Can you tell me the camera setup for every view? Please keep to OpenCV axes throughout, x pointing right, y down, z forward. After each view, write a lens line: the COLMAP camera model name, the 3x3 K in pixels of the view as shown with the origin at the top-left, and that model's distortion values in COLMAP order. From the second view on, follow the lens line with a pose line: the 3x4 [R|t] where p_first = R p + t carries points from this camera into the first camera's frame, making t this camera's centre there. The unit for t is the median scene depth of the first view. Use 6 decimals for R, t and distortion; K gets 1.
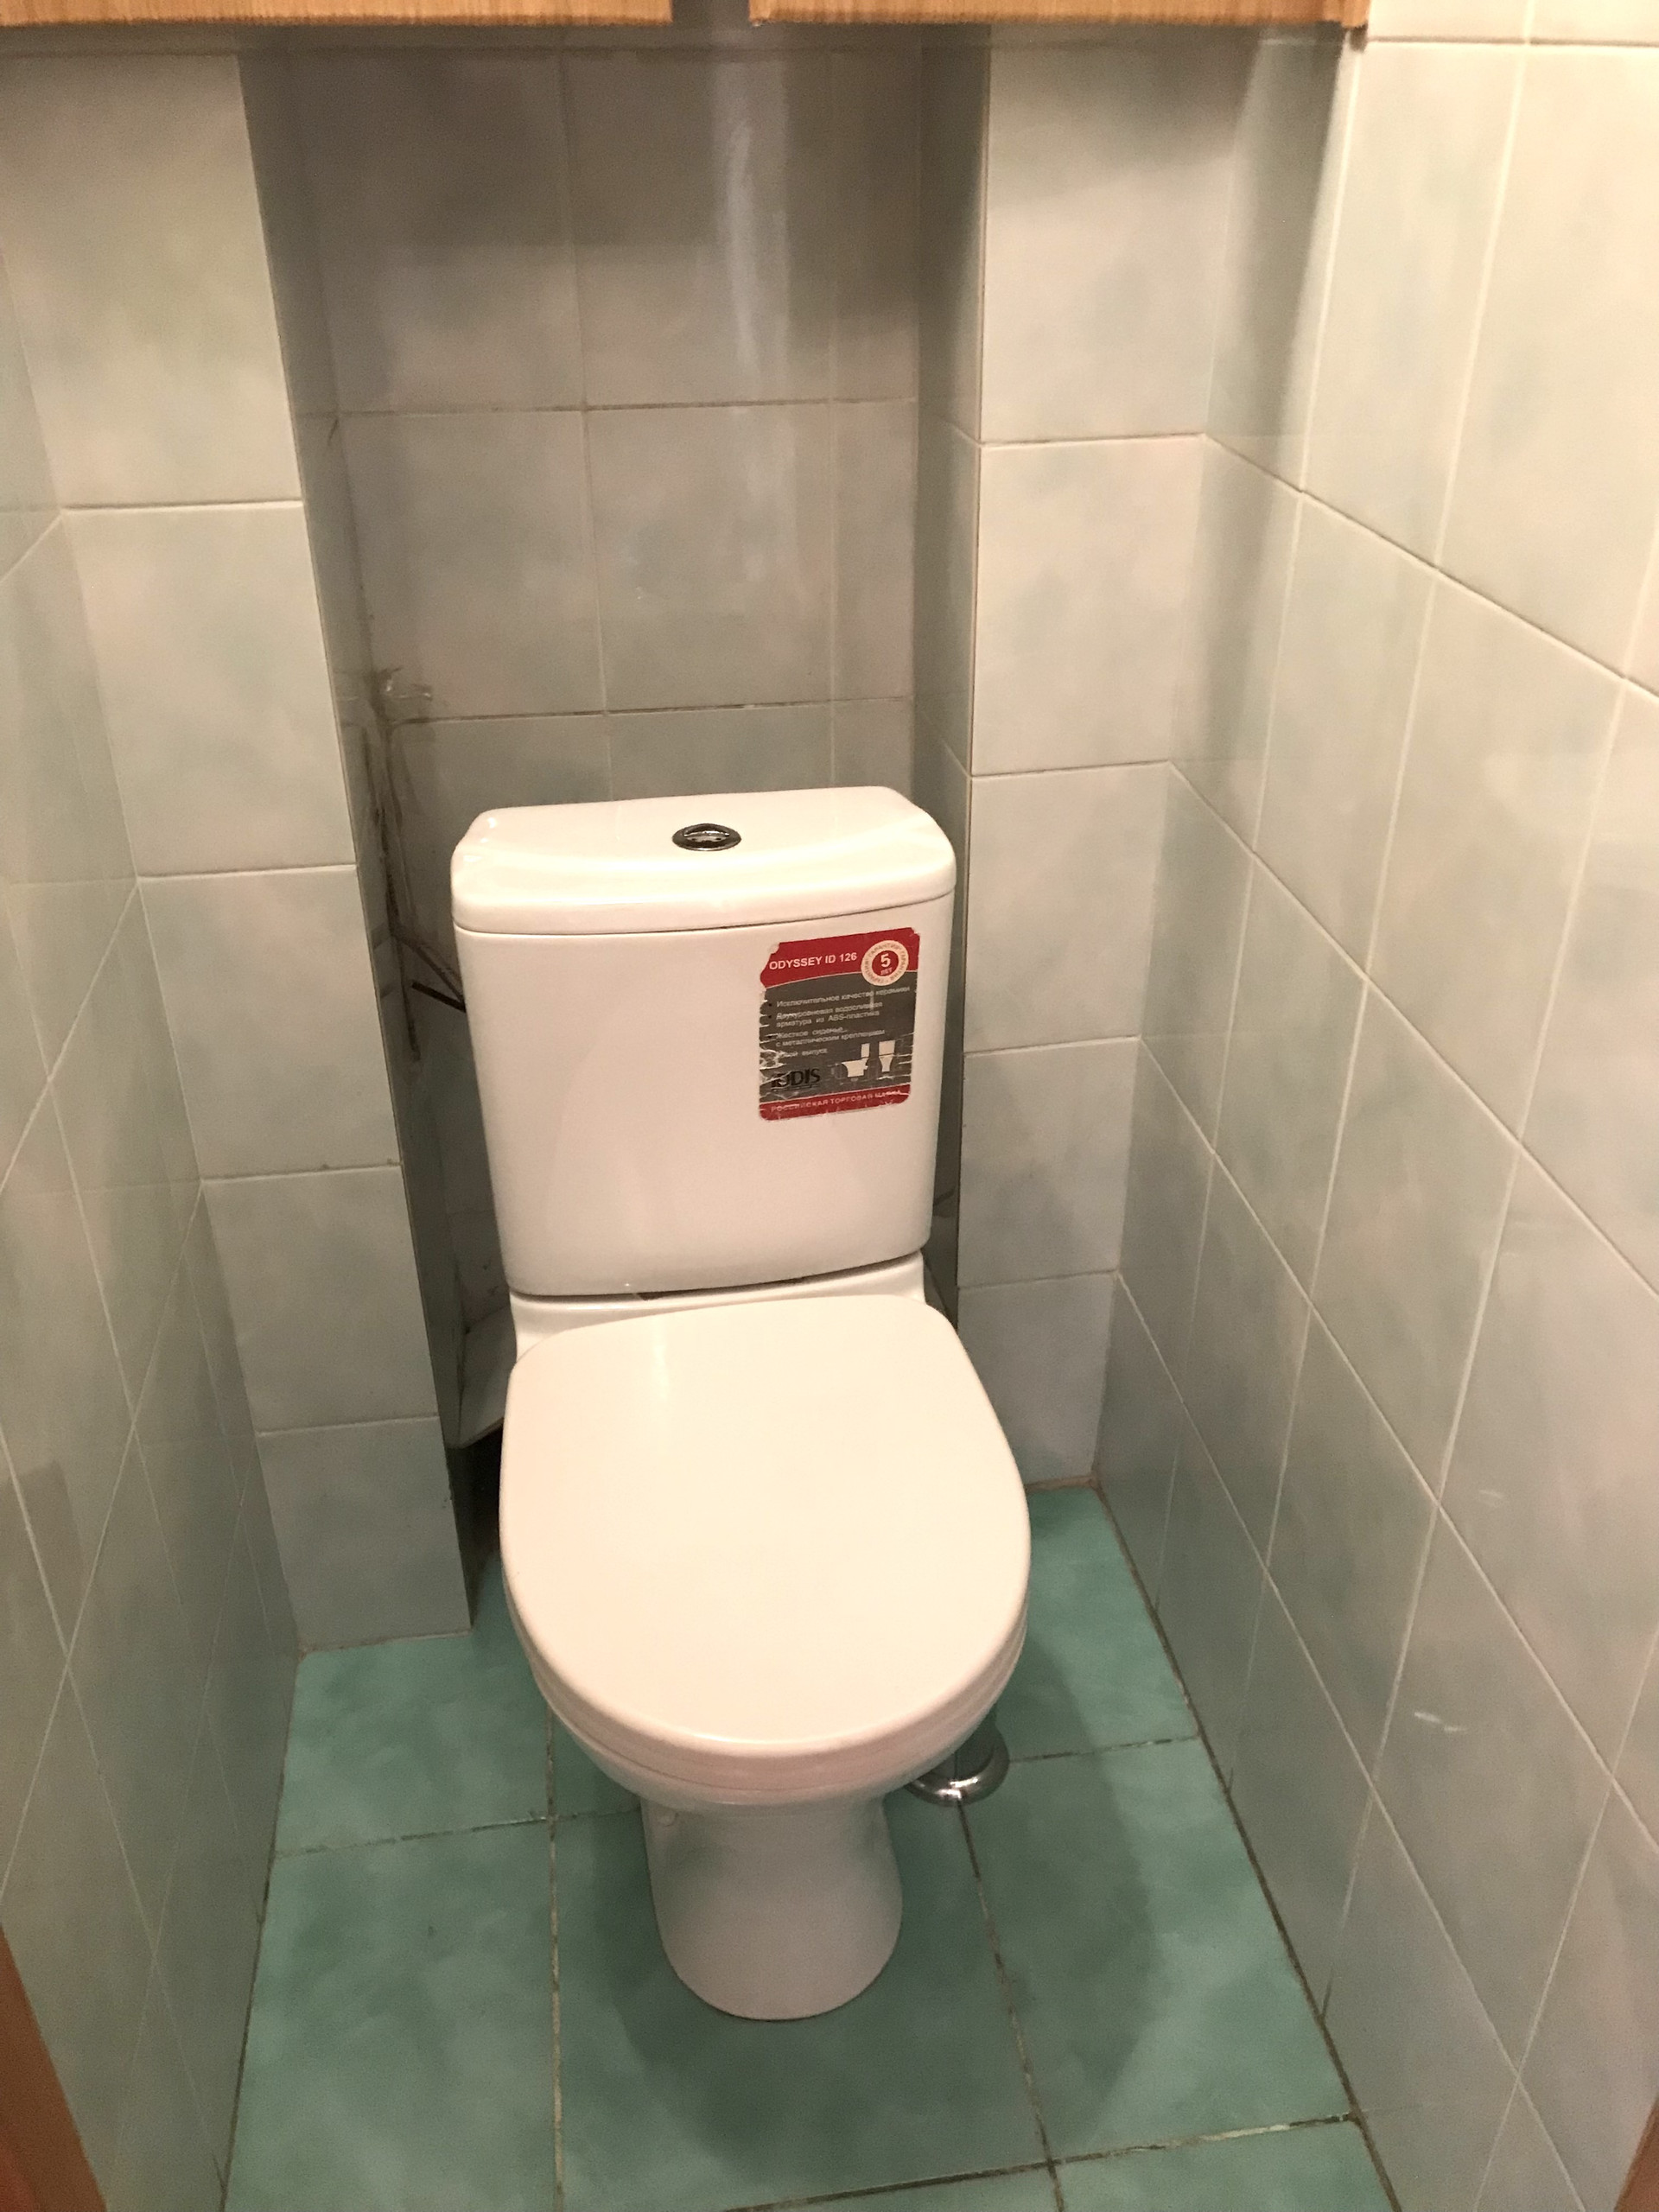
lens RADIAL K [[1810.0, 0, 839.8], [0, 1810.0, 1102.0], [0, 0, 1]] dist [0.051730, -0.070998]
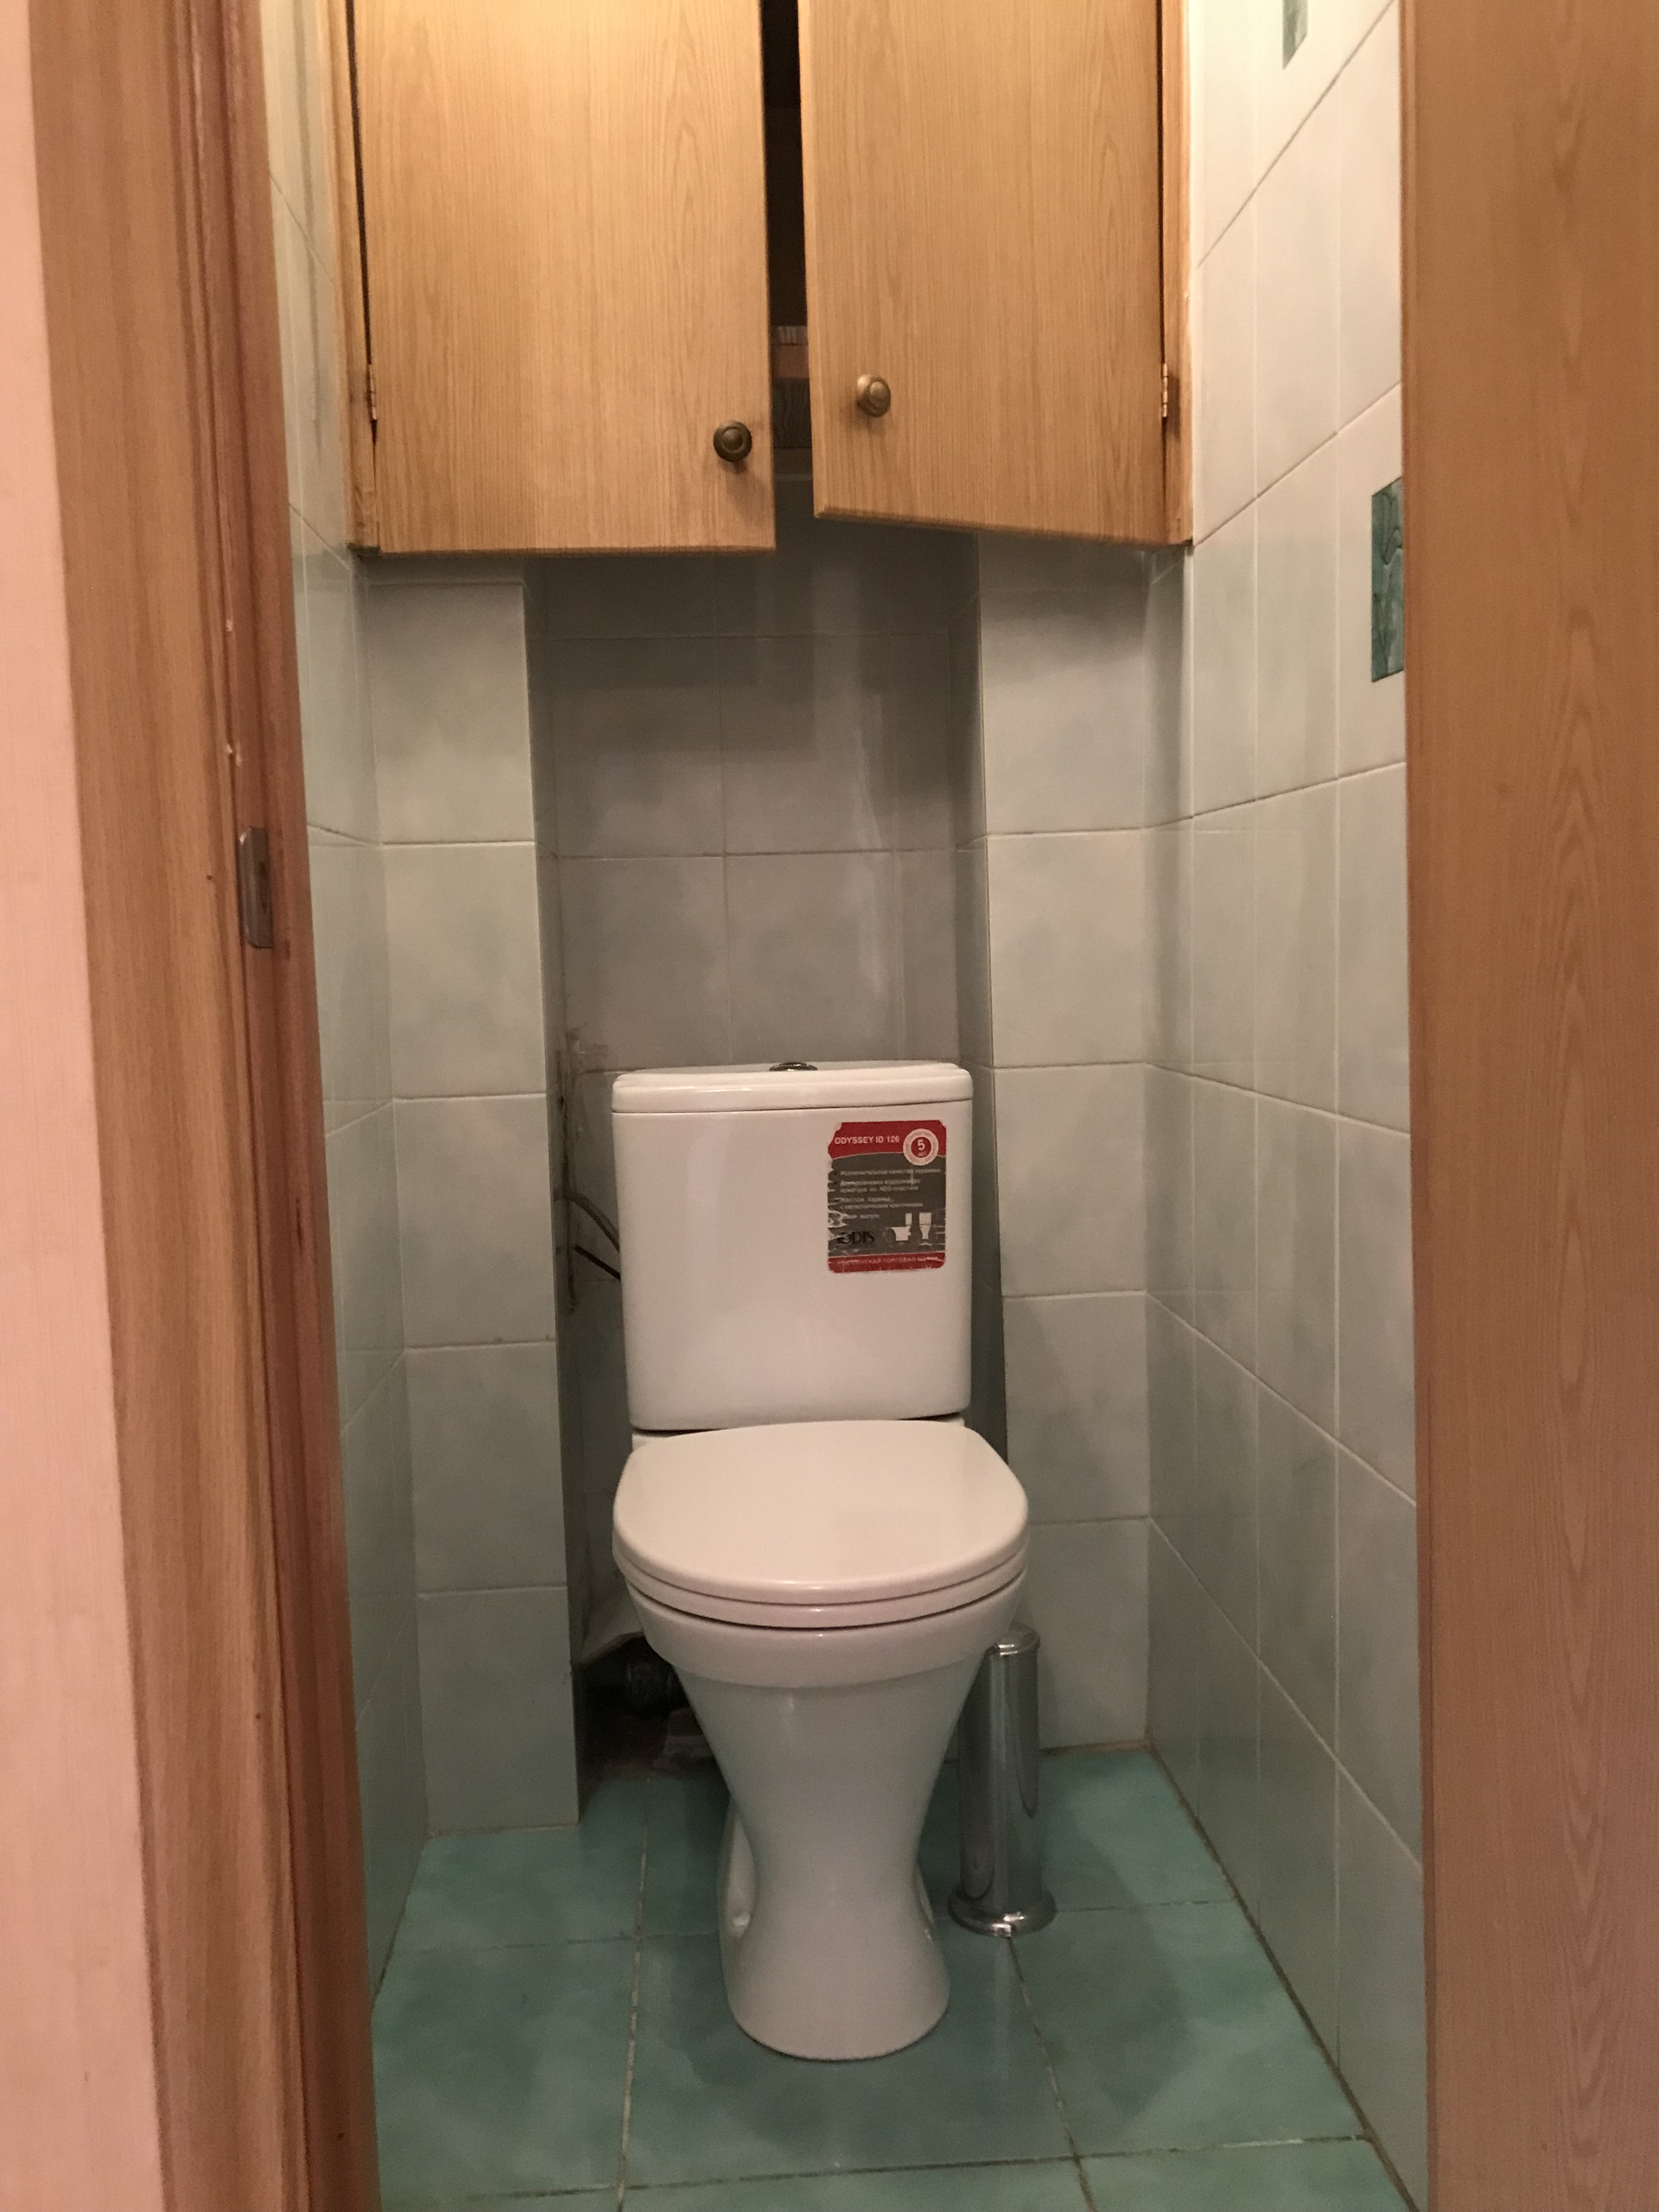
lens RADIAL K [[1810.0, 0, 839.8], [0, 1810.0, 1102.0], [0, 0, 1]] dist [0.051730, -0.070998]
pose [[0.996187, -0.021273, -0.084616, 0.078082], [-0.017222, 0.902794, -0.429728, 0.466099], [0.085533, 0.429547, 0.898985, -0.233135]]
